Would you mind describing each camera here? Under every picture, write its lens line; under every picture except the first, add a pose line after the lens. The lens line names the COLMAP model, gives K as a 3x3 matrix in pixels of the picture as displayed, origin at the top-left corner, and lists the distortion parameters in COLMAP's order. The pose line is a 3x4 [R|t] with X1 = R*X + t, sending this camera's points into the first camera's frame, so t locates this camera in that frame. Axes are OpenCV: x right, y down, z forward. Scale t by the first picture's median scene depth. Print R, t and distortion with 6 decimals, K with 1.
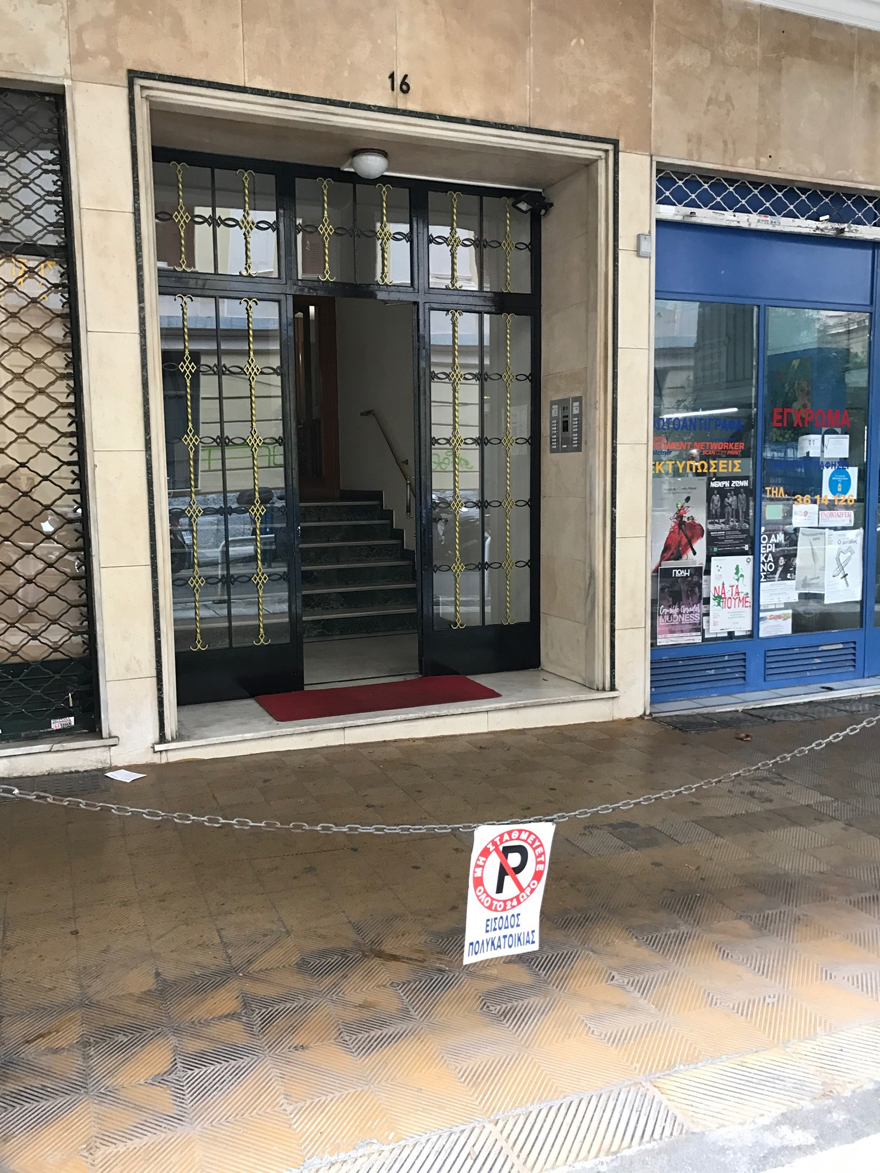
lens RADIAL K [[985.9, 0, 437.7], [0, 985.9, 583.6], [0, 0, 1]] dist [0.017053, -0.002663]
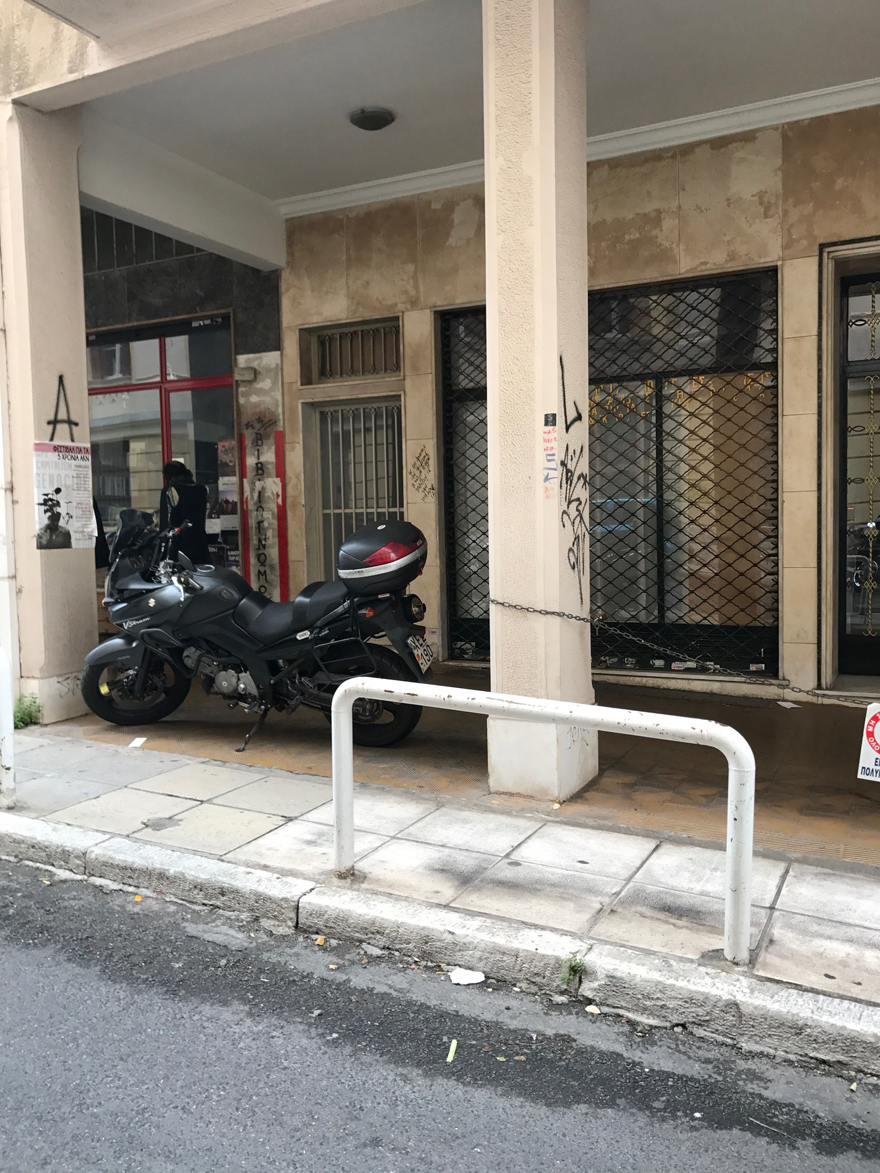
lens RADIAL K [[985.9, 0, 440.4], [0, 985.9, 585.7], [0, 0, 1]] dist [0.017053, -0.002663]
pose [[0.677970, 0.054222, -0.733088, 0.434665], [-0.067334, 0.997664, 0.011520, 0.031054], [0.732000, 0.041551, 0.680037, -0.442510]]
